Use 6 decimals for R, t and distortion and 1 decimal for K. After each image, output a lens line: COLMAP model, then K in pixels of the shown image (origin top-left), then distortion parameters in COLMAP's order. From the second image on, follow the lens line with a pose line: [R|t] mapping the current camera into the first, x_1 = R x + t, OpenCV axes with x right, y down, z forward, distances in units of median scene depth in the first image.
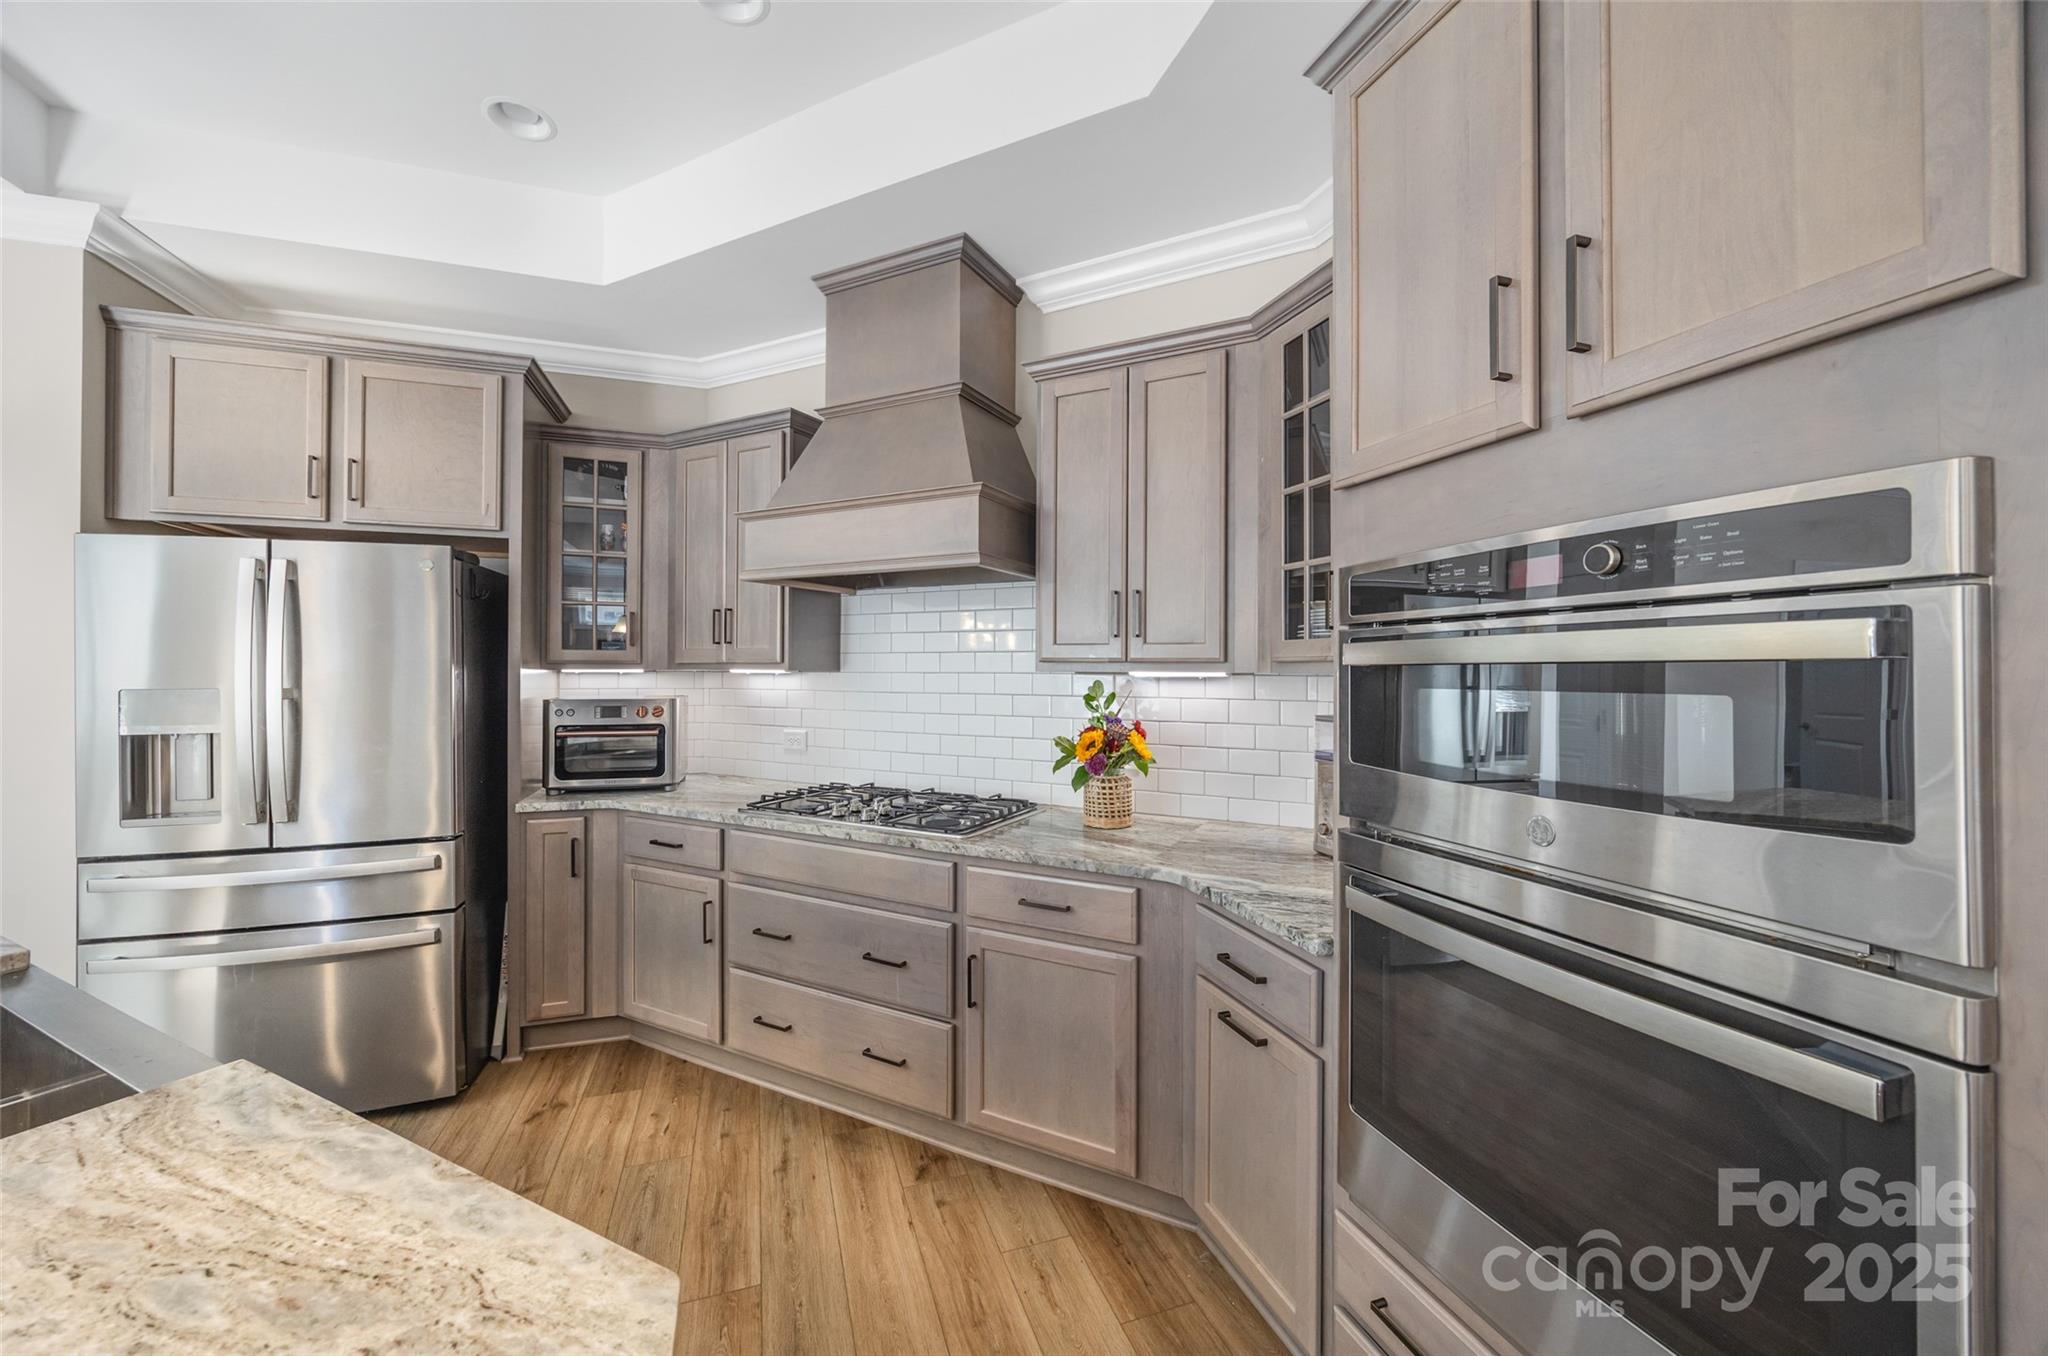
lens RADIAL K [[782.7, 0, 1016.7], [0, 782.7, 668.3], [0, 0, 1]] dist [-0.003612, -0.000085]
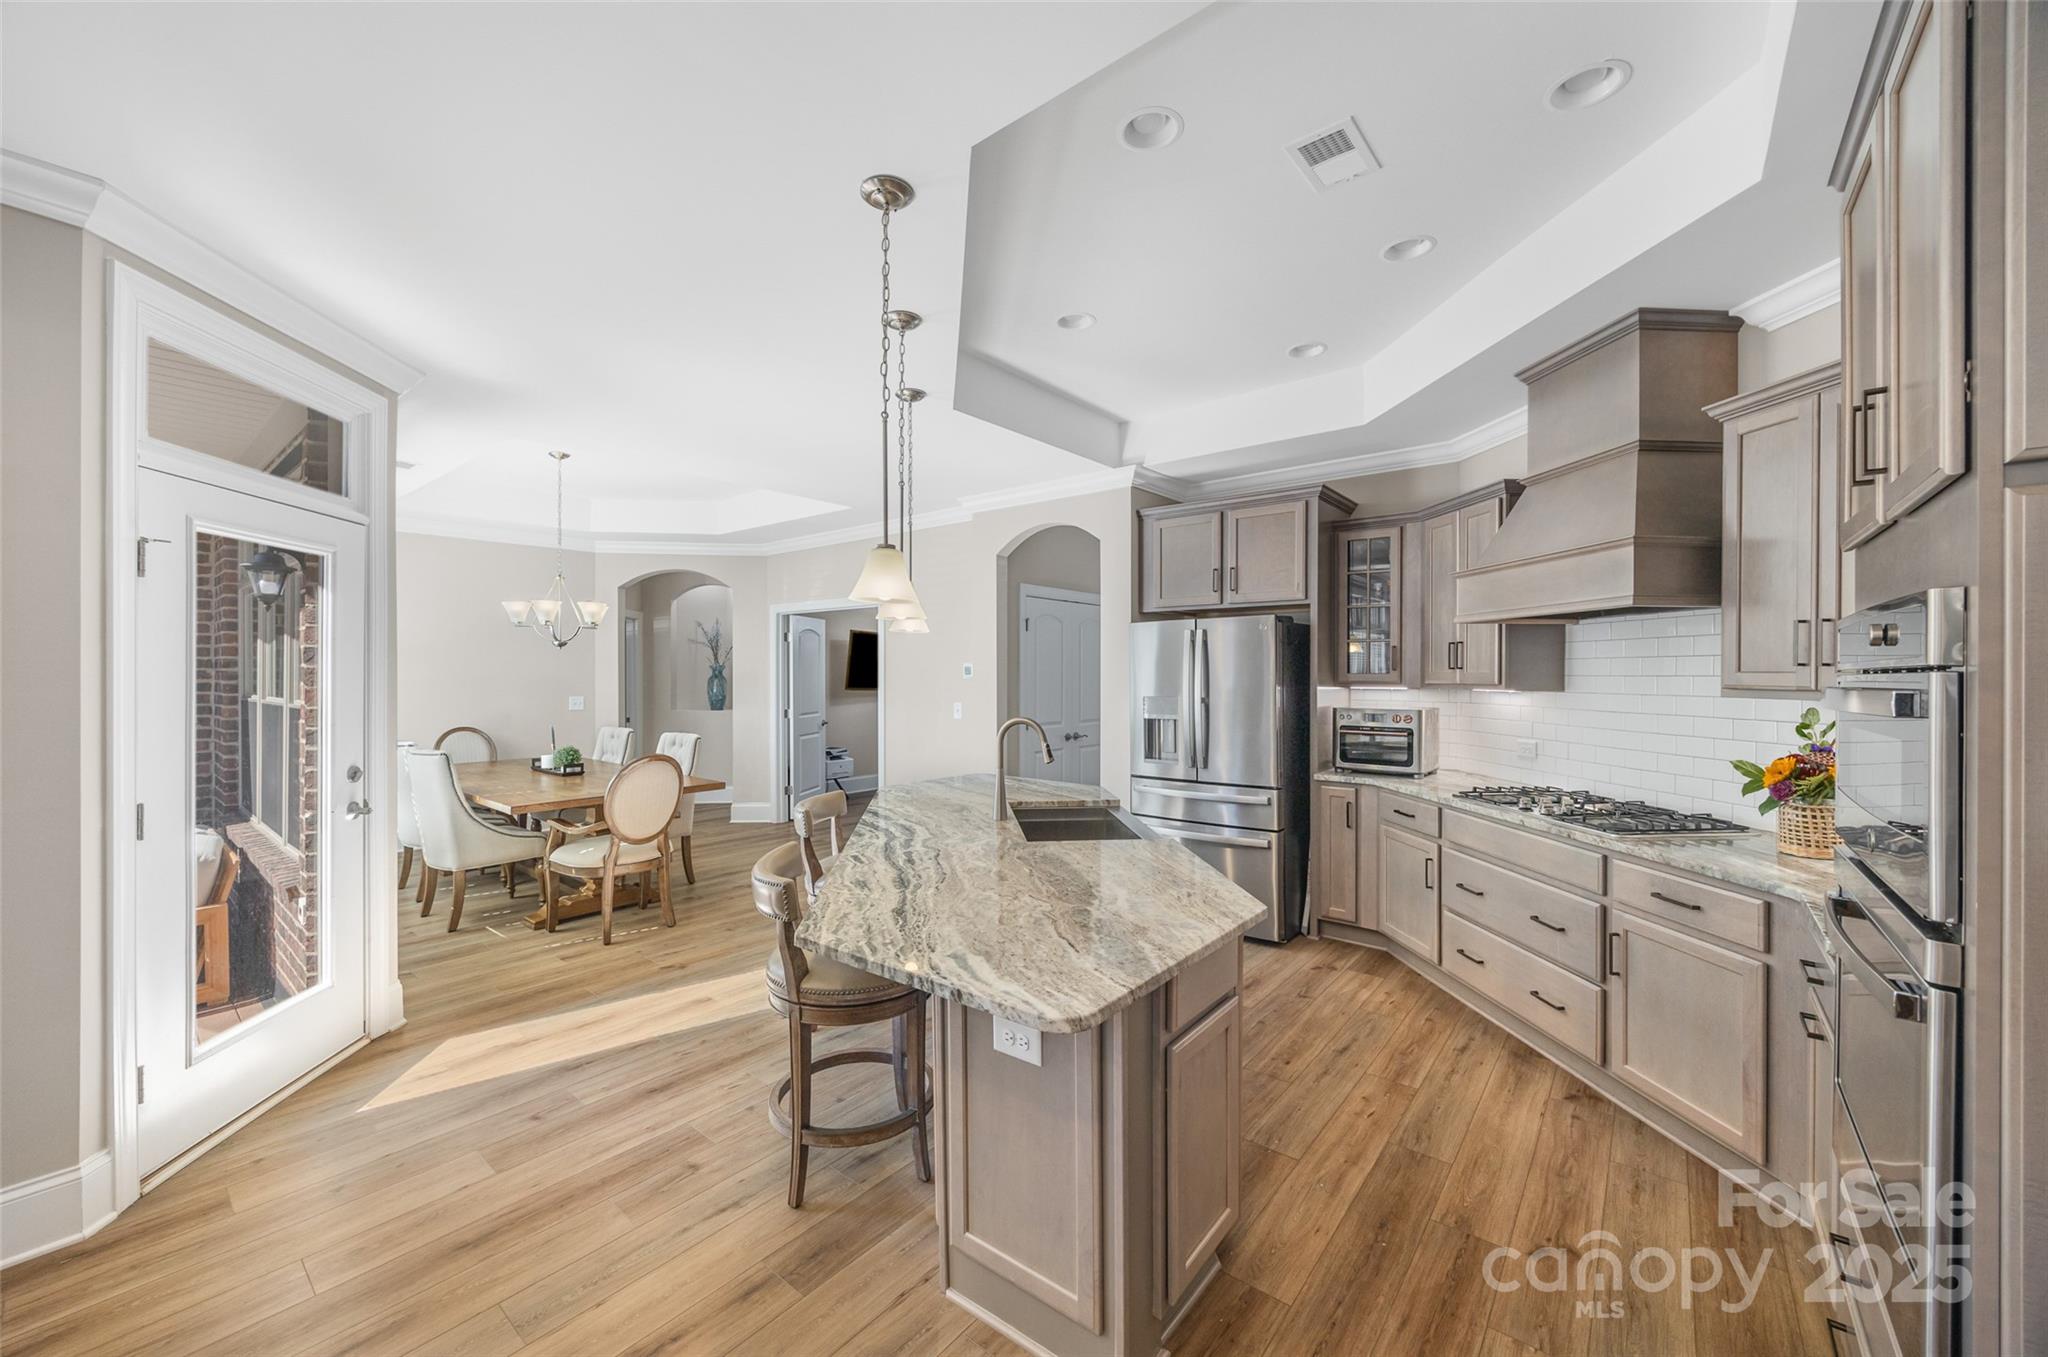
lens RADIAL K [[782.7, 0, 1016.7], [0, 782.7, 668.8], [0, 0, 1]] dist [-0.003612, -0.000085]
pose [[0.524391, -0.008023, -0.851439, 0.400748], [0.002470, 0.999966, -0.007901, -0.026971], [0.851474, 0.002040, 0.524393, -0.343055]]
